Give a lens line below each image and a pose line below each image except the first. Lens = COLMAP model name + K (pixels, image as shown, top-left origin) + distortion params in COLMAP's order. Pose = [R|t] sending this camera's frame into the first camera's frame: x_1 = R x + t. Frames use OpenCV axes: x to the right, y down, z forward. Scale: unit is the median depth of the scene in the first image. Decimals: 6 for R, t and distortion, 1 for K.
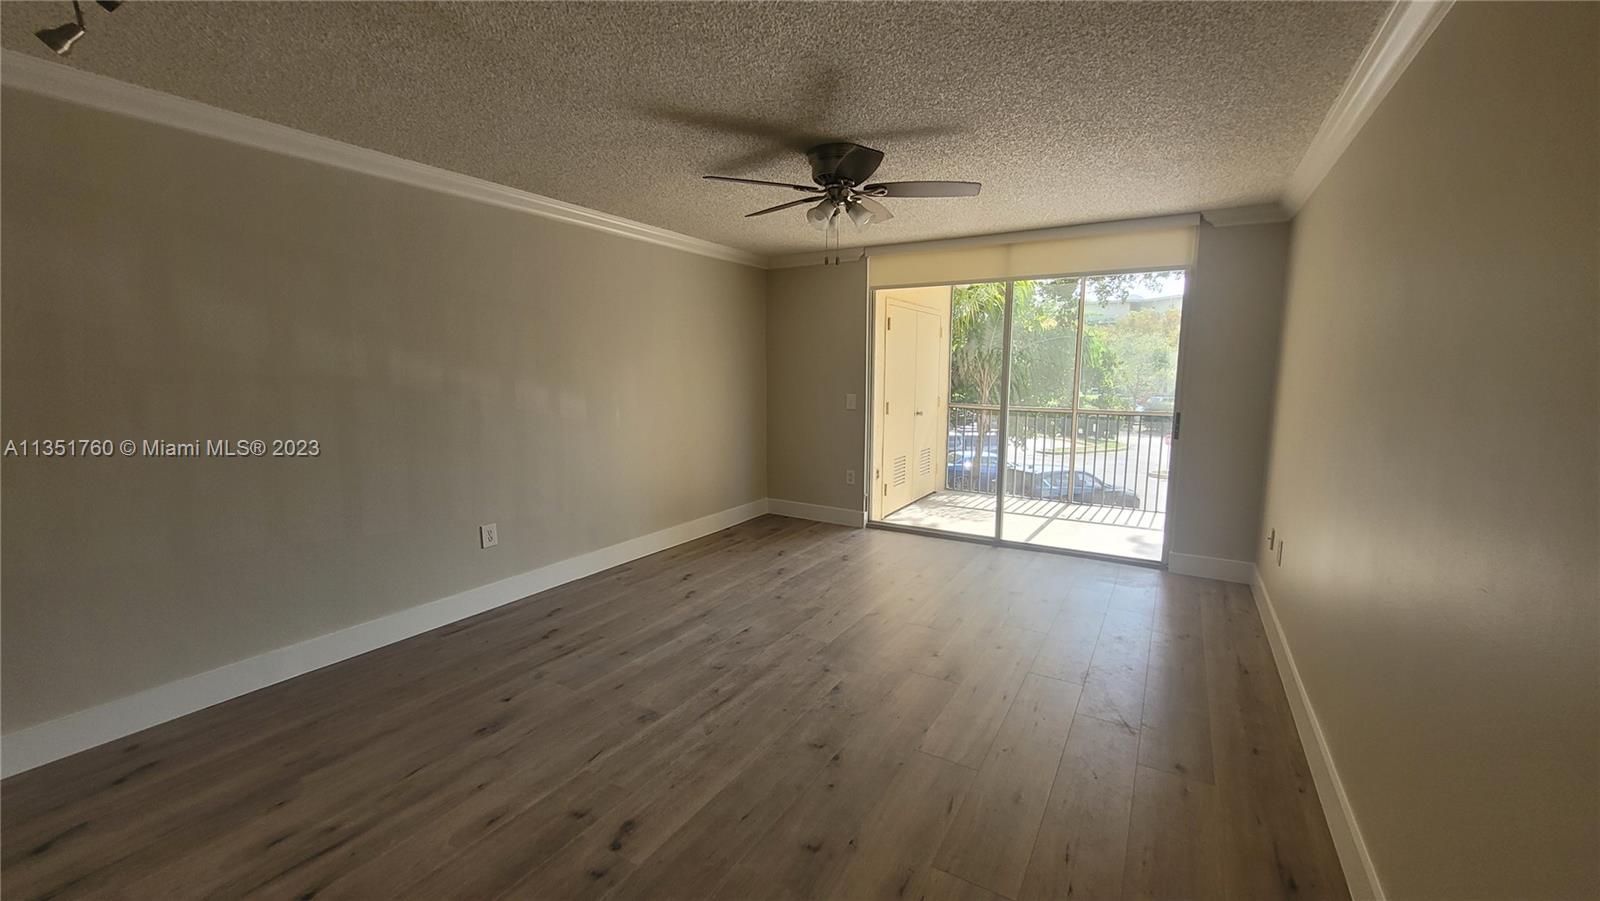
lens RADIAL K [[629.7, 0, 800.5], [0, 629.7, 454.0], [0, 0, 1]] dist [0.000826, -0.001027]
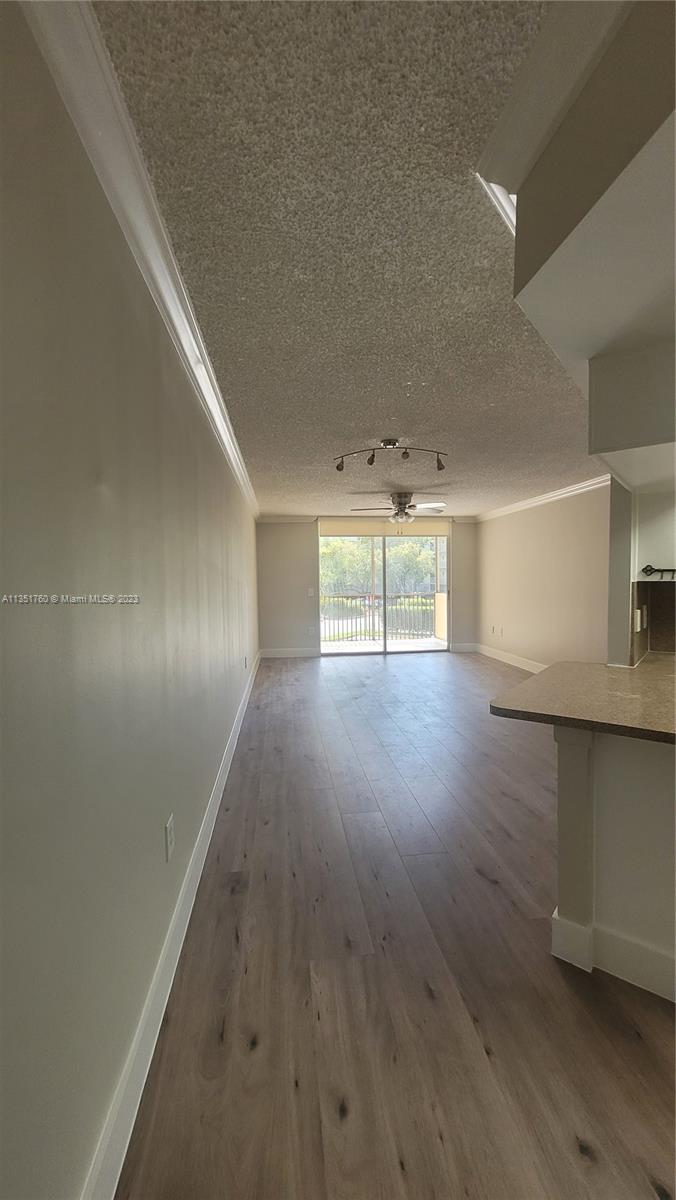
lens RADIAL K [[472.3, 0, 343.3], [0, 472.3, 600.8], [0, 0, 1]] dist [0.000826, -0.001027]
pose [[0.783128, -0.039168, 0.620625, -1.207811], [0.096771, 0.993532, -0.059407, 0.064130], [-0.614284, 0.106581, 0.781854, -0.326240]]
